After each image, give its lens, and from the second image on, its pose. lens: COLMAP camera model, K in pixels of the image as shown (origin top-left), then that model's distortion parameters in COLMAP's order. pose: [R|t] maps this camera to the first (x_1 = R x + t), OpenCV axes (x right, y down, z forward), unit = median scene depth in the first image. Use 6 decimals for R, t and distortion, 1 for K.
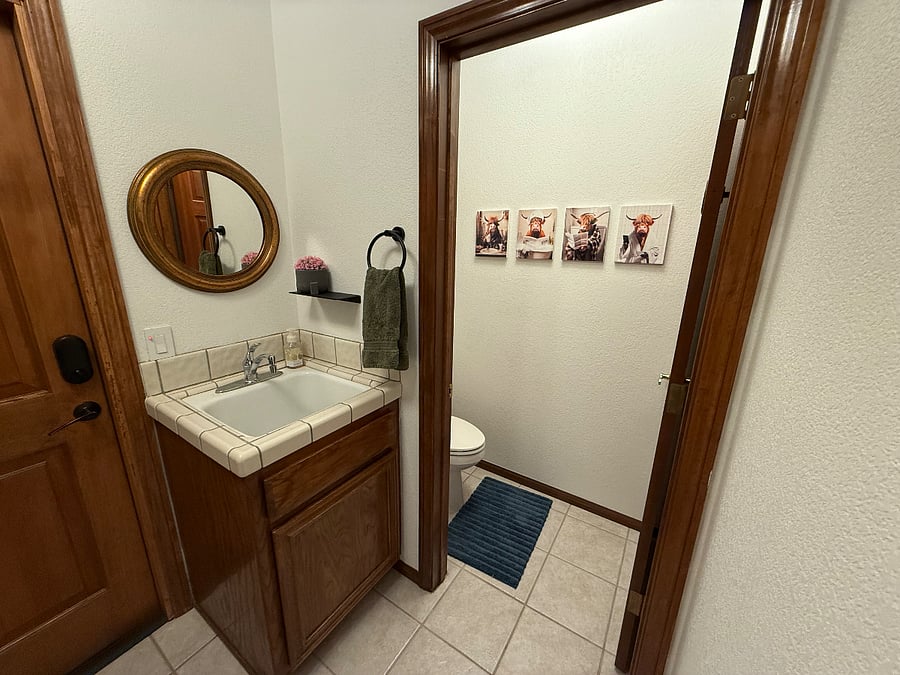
lens RADIAL K [[356.6, 0, 448.7], [0, 356.6, 339.1], [0, 0, 1]] dist [0.002317, 0.000217]
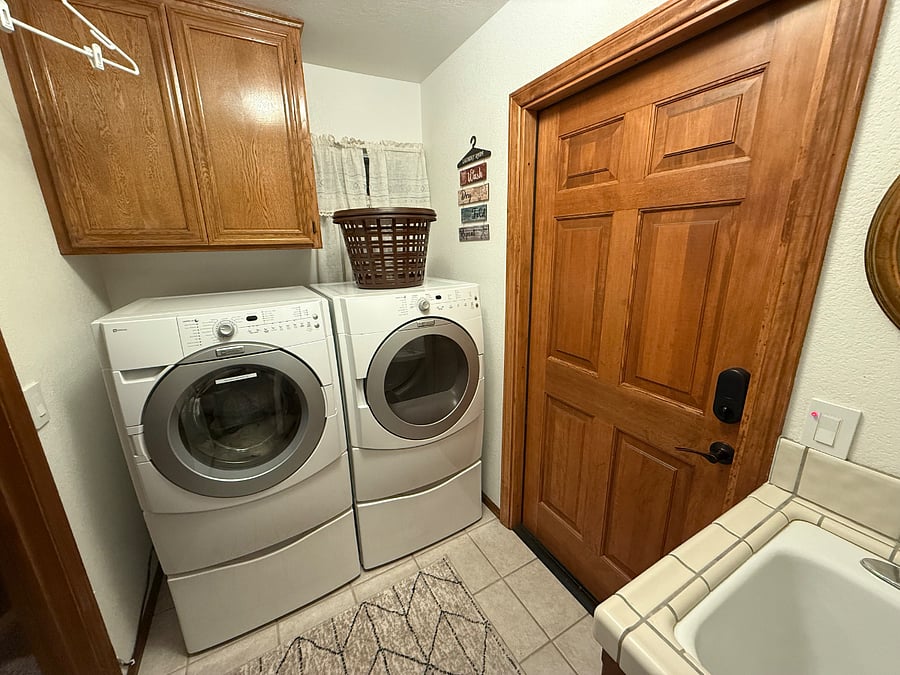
lens RADIAL K [[356.6, 0, 450.7], [0, 356.6, 337.7], [0, 0, 1]] dist [0.002317, 0.000217]
pose [[-0.466885, 0.224631, -0.855312, -0.016499], [-0.218052, 0.908093, 0.357520, -0.228865], [0.857013, 0.353423, -0.374994, 0.680224]]
